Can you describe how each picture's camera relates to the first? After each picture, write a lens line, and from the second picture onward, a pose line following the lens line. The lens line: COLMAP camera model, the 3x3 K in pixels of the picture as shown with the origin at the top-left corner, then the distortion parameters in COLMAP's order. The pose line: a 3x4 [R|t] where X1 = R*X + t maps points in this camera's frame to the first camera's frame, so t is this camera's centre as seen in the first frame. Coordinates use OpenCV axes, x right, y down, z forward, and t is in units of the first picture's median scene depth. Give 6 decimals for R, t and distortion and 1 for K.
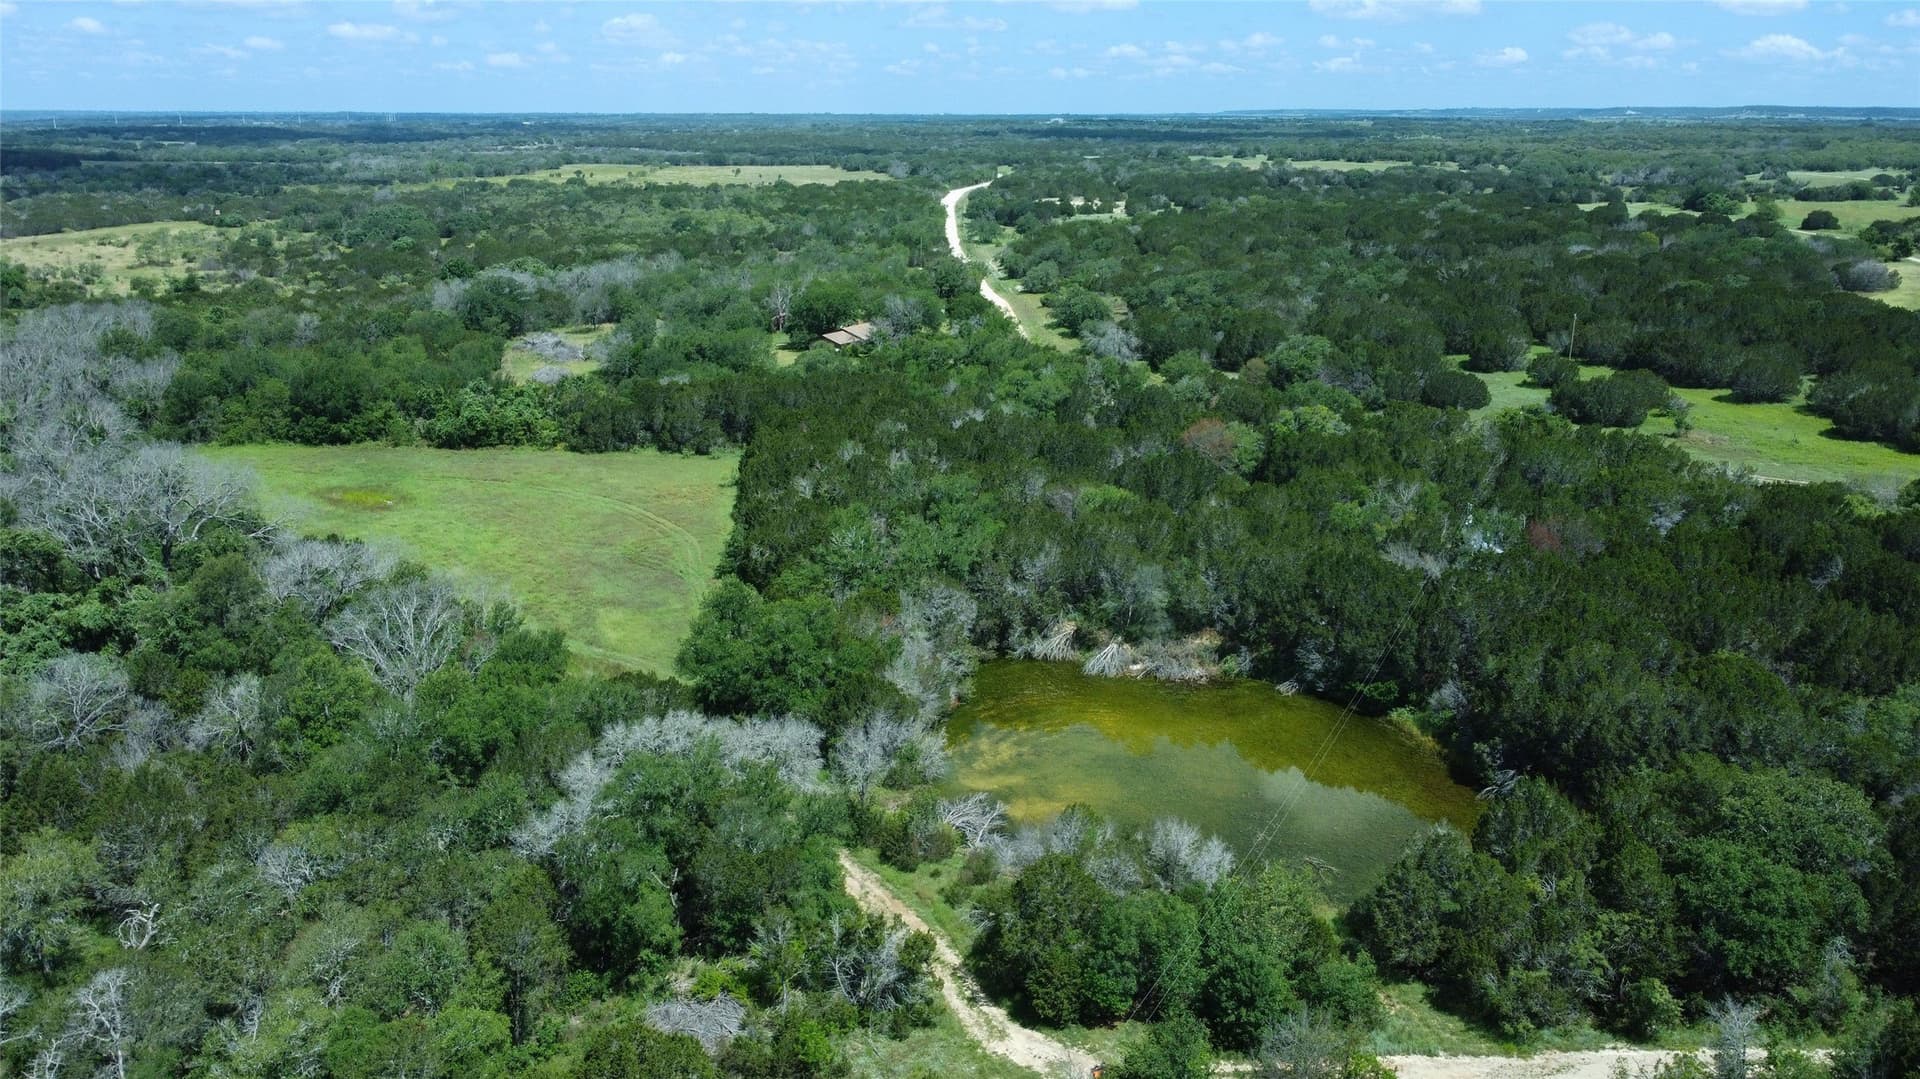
lens RADIAL K [[1472.6, 0, 960.0], [0, 1472.6, 539.5], [0, 0, 1]] dist [-0.005927, 0.012552]
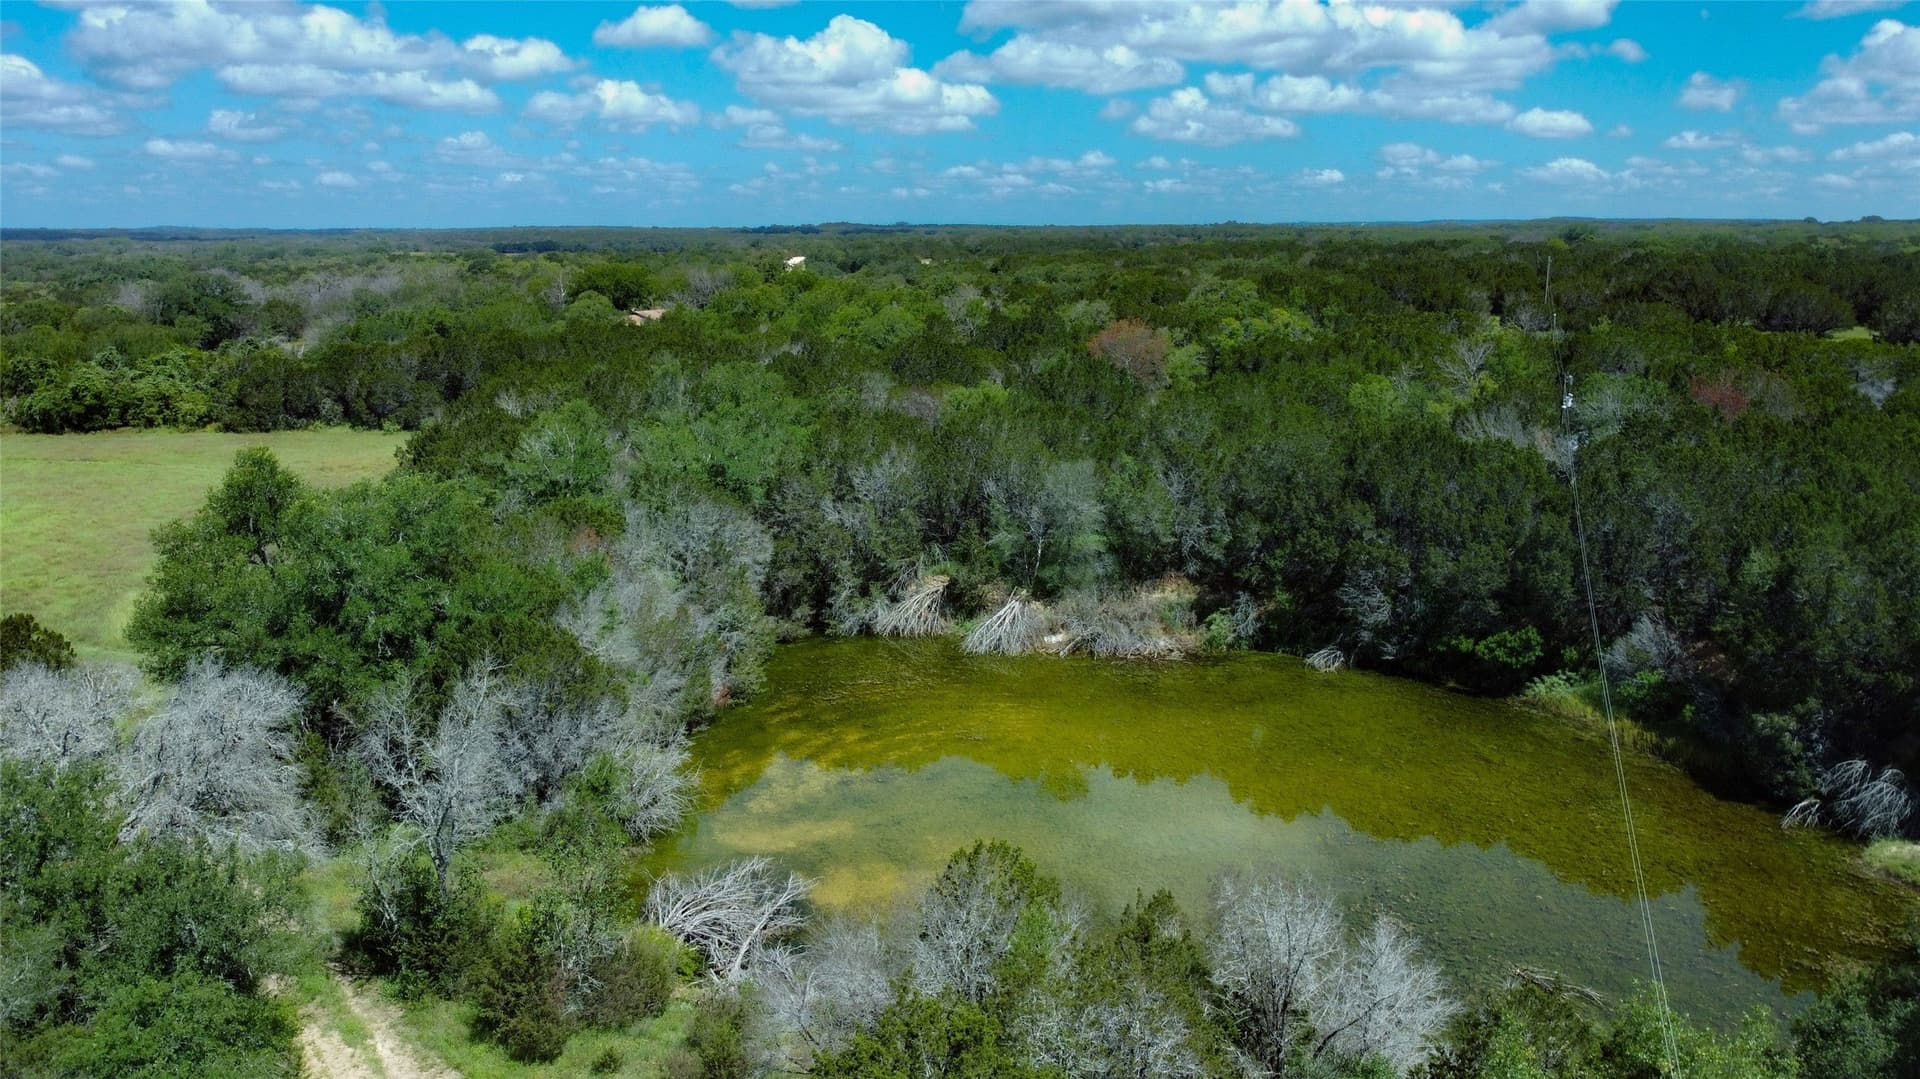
lens RADIAL K [[1472.6, 0, 960.0], [0, 1472.6, 539.5], [0, 0, 1]] dist [-0.005927, 0.012552]
pose [[0.994850, -0.022416, 0.098847, 0.027932], [0.029776, 0.996842, -0.073622, 0.089916], [-0.096884, 0.076186, 0.992376, 0.440177]]
